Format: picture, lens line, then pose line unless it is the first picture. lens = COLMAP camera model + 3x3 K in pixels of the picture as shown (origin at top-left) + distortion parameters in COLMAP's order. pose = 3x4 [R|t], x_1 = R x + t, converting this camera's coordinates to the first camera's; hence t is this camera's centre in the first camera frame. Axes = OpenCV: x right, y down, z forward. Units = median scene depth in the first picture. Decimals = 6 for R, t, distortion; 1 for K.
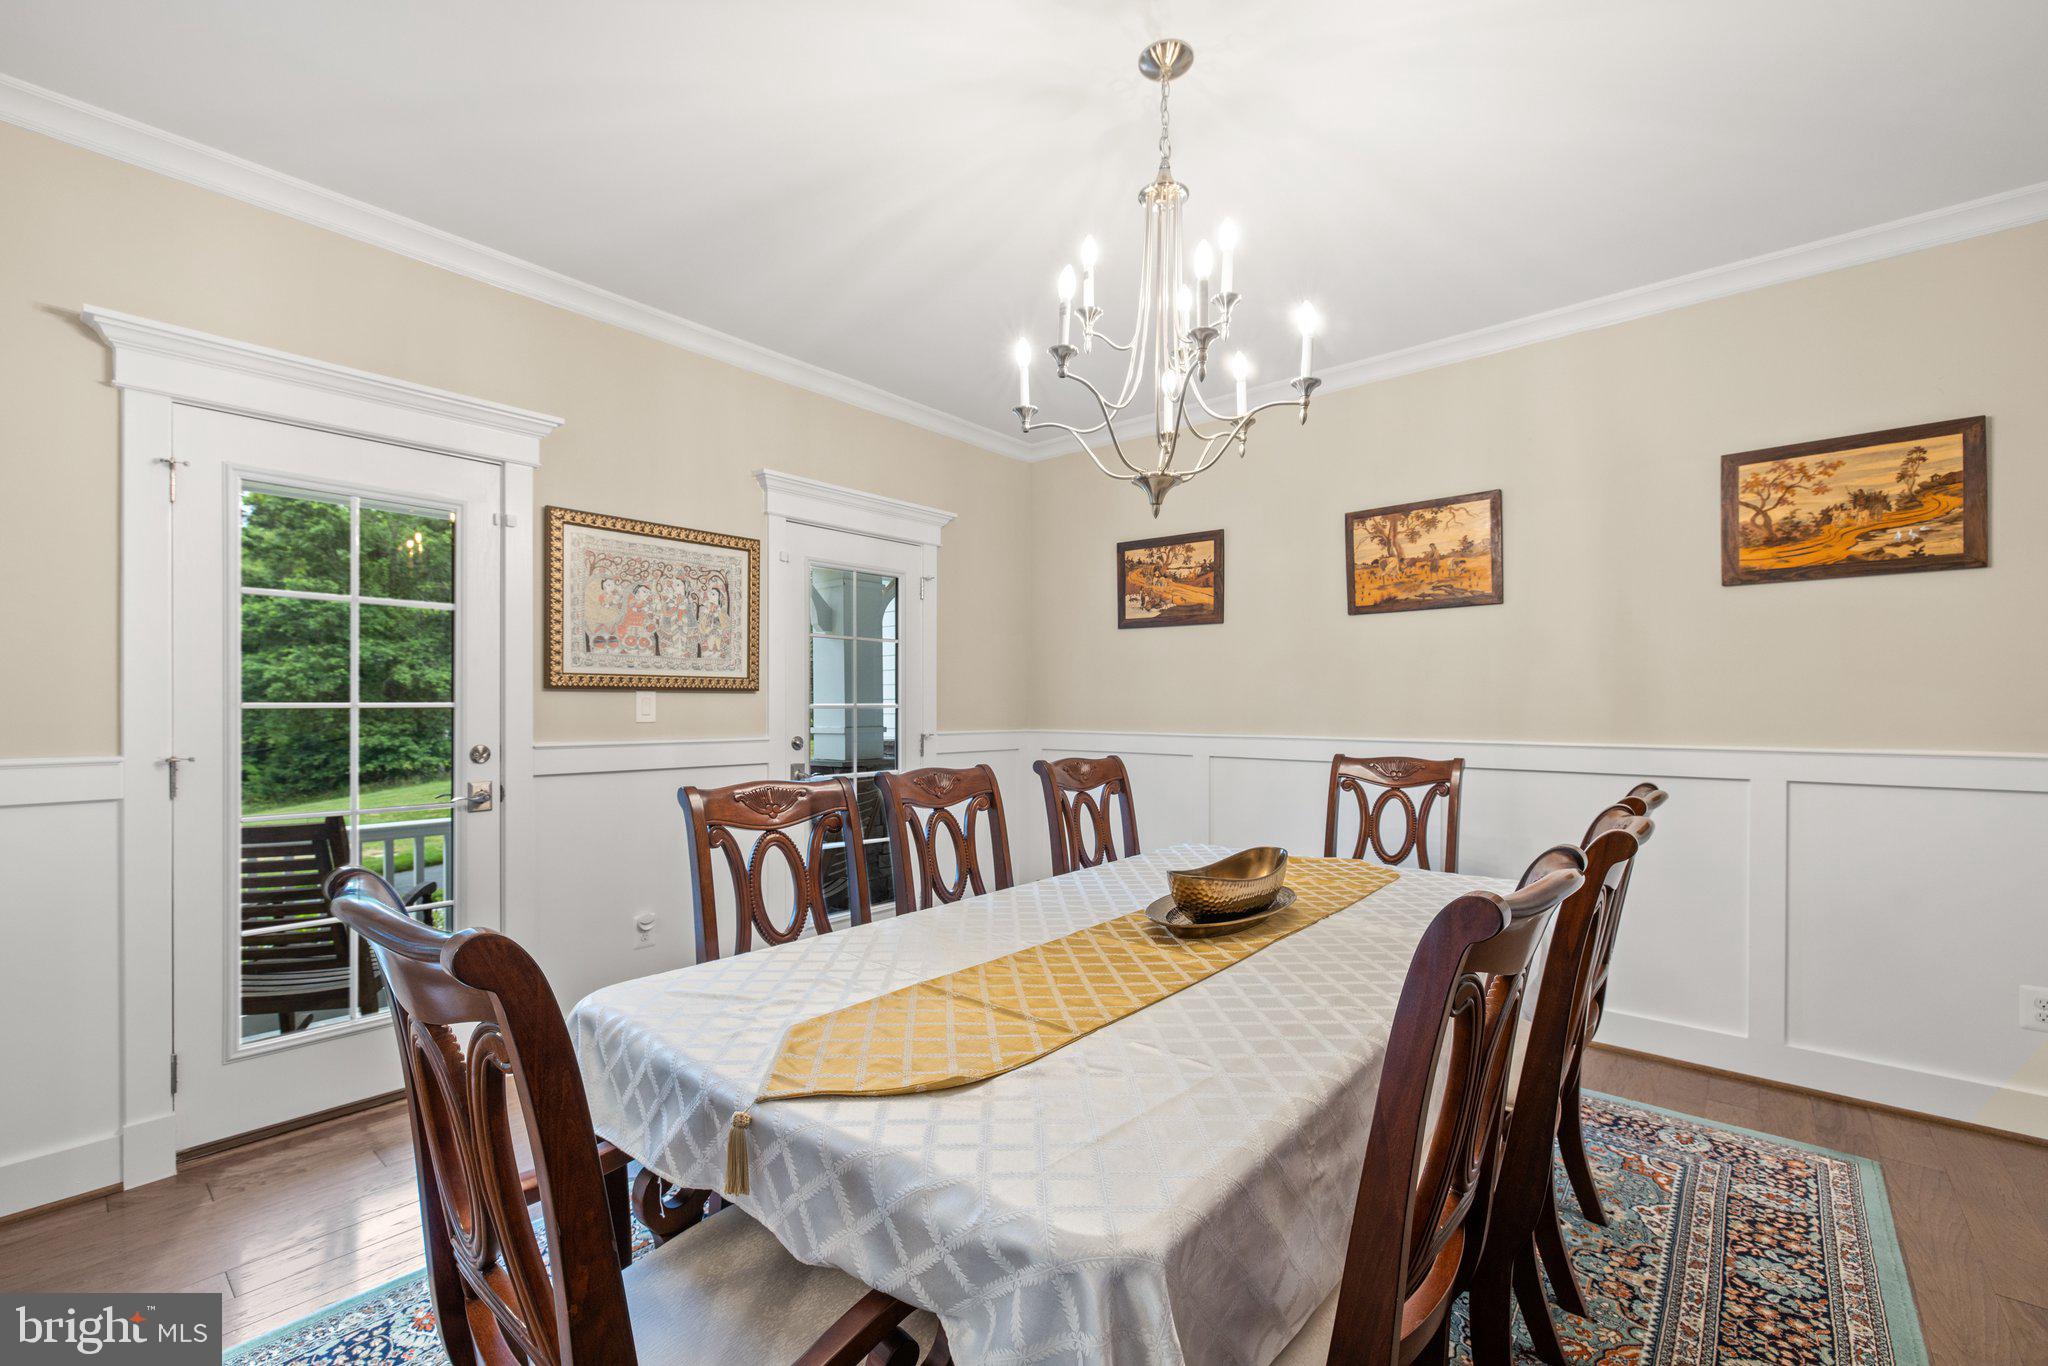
lens RADIAL K [[862.5, 0, 1018.1], [0, 862.5, 709.0], [0, 0, 1]] dist [-0.002361, 0.000129]
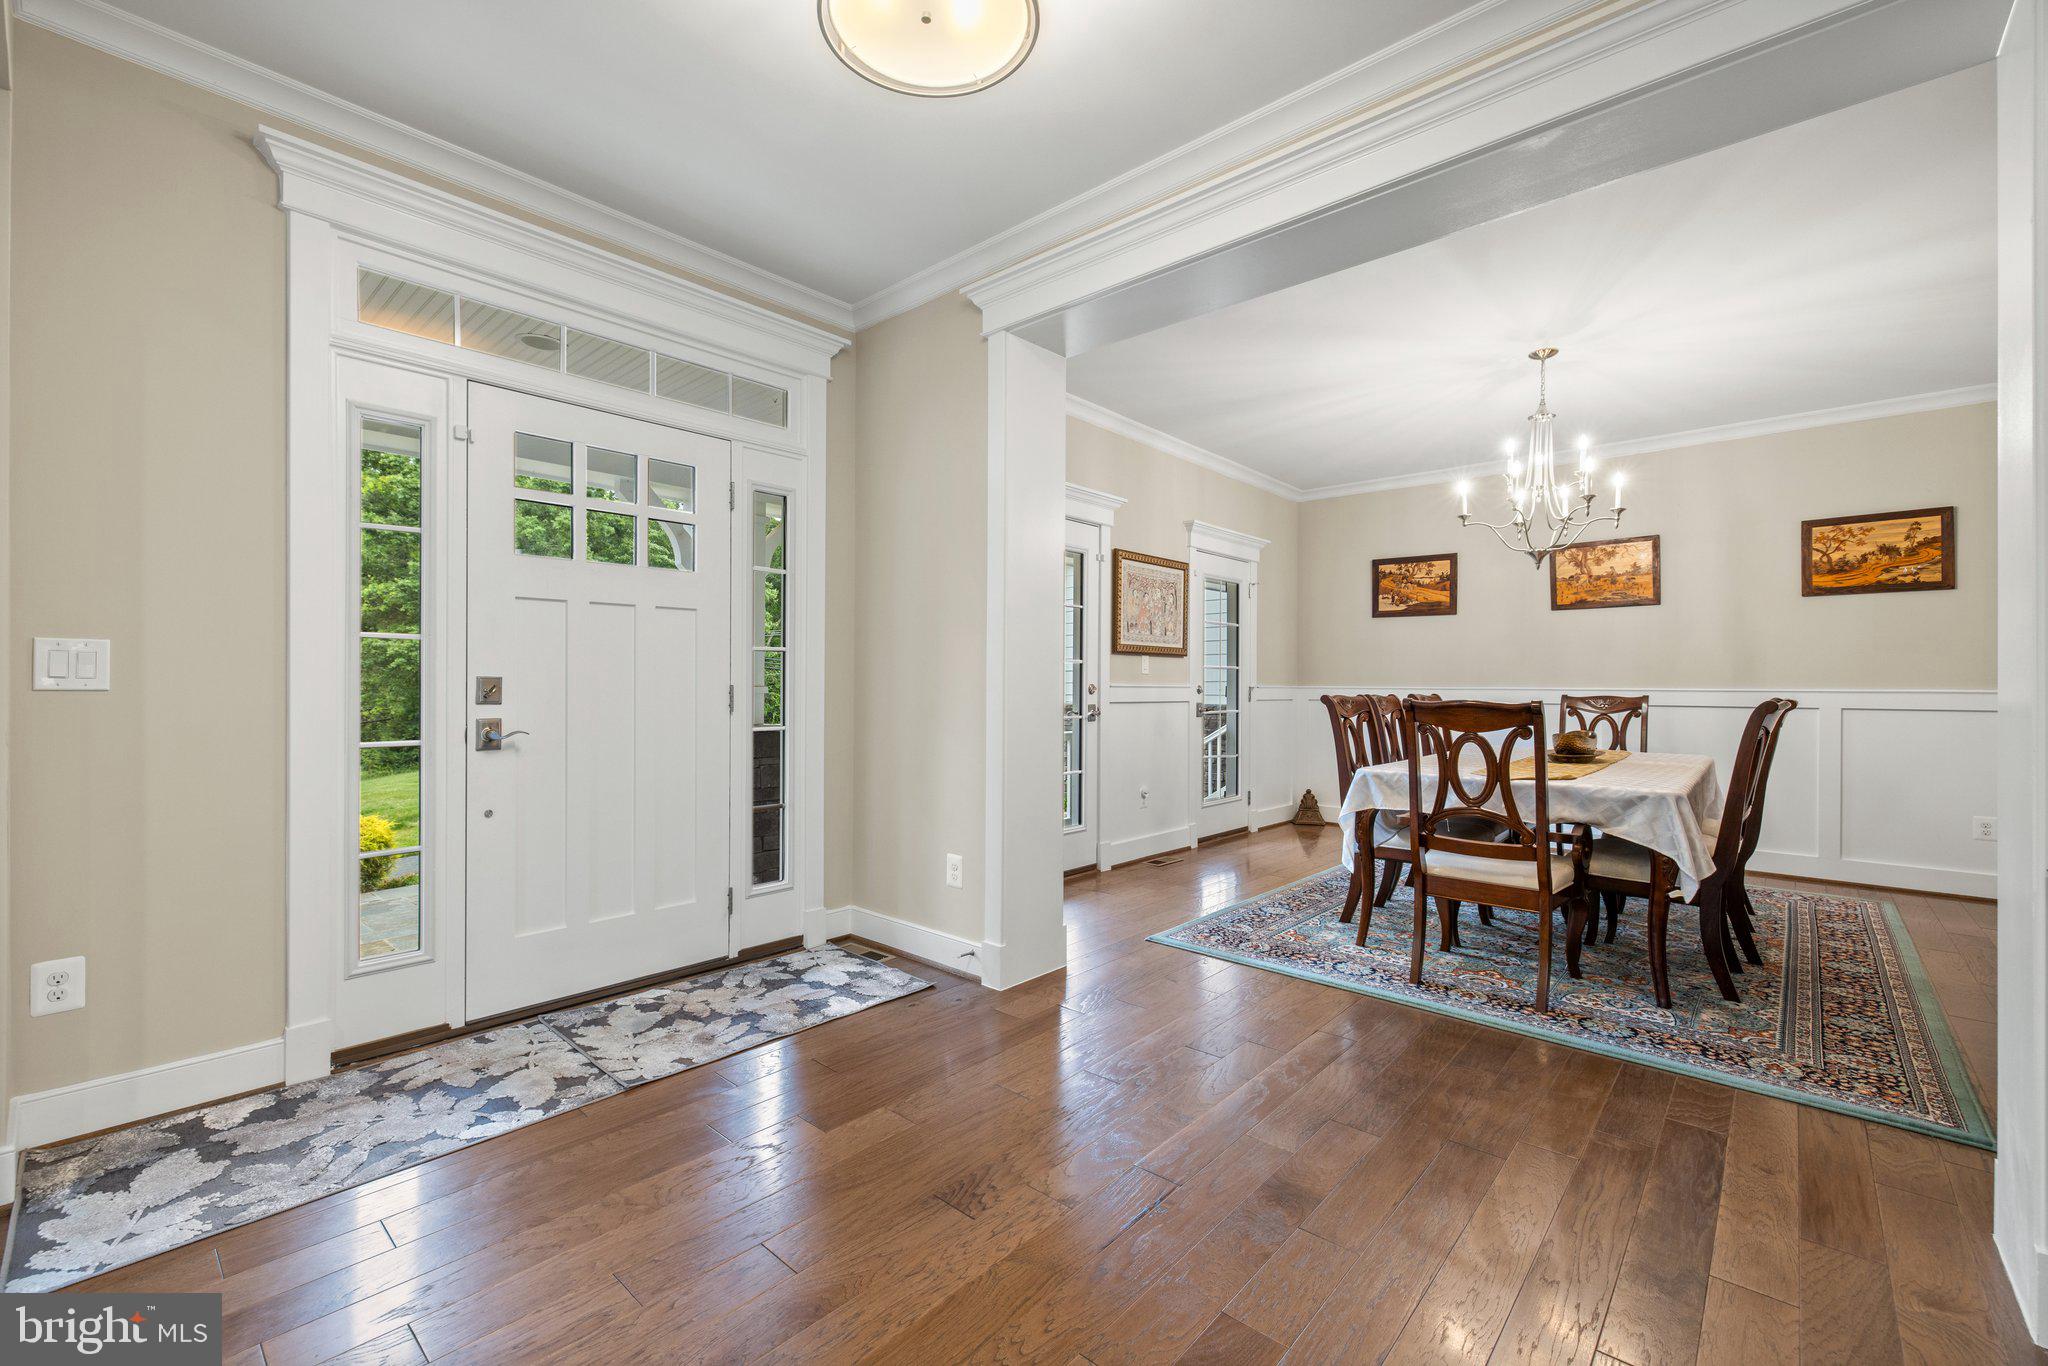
lens RADIAL K [[872.3, 0, 999.6], [0, 872.3, 683.1], [0, 0, 1]] dist [-0.000463, -0.000339]
pose [[0.999627, 0.005496, -0.026735, -0.836319], [-0.005704, 0.999954, -0.007693, 0.060165], [0.026691, 0.007842, 0.999613, -0.887331]]
